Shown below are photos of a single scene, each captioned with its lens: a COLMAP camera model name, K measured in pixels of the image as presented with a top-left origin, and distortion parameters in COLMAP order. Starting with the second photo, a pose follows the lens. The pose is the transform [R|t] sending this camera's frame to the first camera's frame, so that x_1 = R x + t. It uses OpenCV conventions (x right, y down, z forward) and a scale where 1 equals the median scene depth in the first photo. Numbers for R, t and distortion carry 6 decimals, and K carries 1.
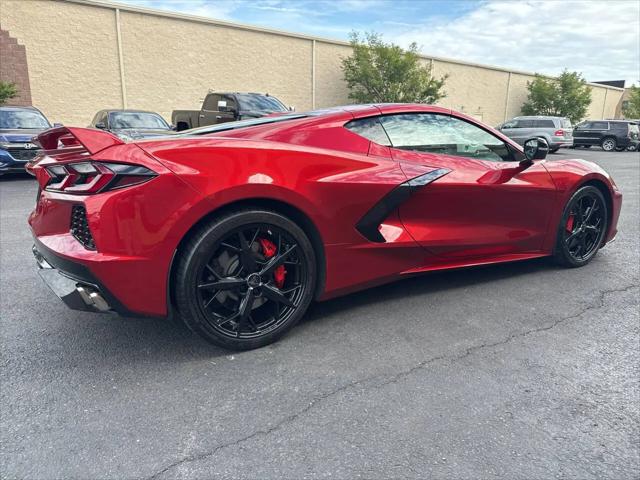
lens RADIAL K [[462.0, 0, 324.1], [0, 462.0, 239.3], [0, 0, 1]] dist [0.001776, -0.011710]
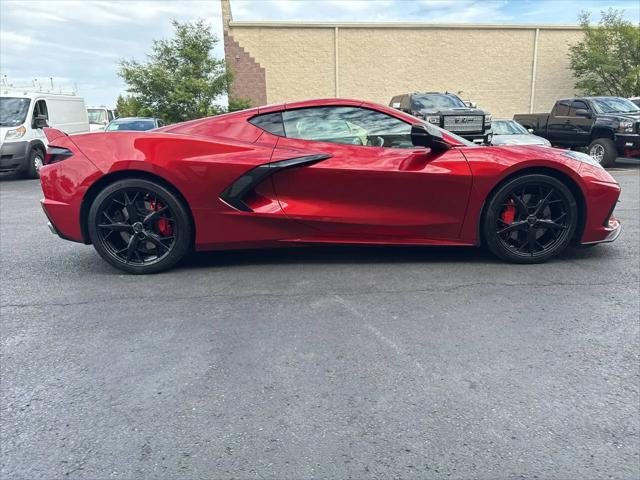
lens RADIAL K [[460.4, 0, 320.5], [0, 460.4, 239.1], [0, 0, 1]] dist [0.033300, -0.047022]
pose [[0.859433, 0.083889, -0.504318, 0.137711], [-0.085907, 0.996116, 0.019297, 0.005913], [0.503978, 0.026740, 0.863302, 0.000770]]
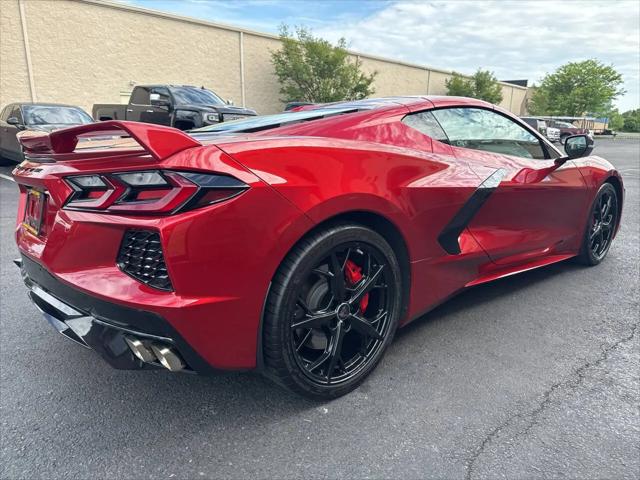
lens RADIAL K [[462.0, 0, 324.1], [0, 462.0, 239.3], [0, 0, 1]] dist [0.001776, -0.011710]
pose [[0.984205, -0.041777, 0.172035, -0.046050], [0.040325, 0.999115, 0.011925, -0.007116], [-0.172381, -0.004799, 0.985019, 0.029346]]
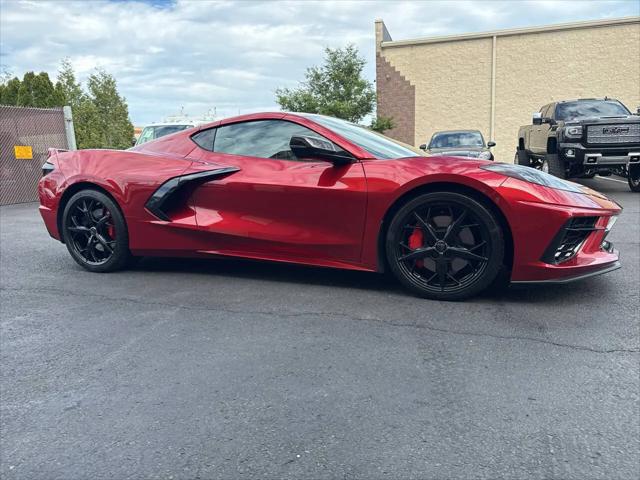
lens RADIAL K [[456.5, 0, 319.4], [0, 456.5, 240.6], [0, 0, 1]] dist [0.051224, -0.078012]
pose [[0.583834, 0.111289, -0.804209, 0.218253], [-0.143109, 0.989157, 0.032990, -0.007365], [0.799161, 0.095829, 0.593430, 0.084689]]
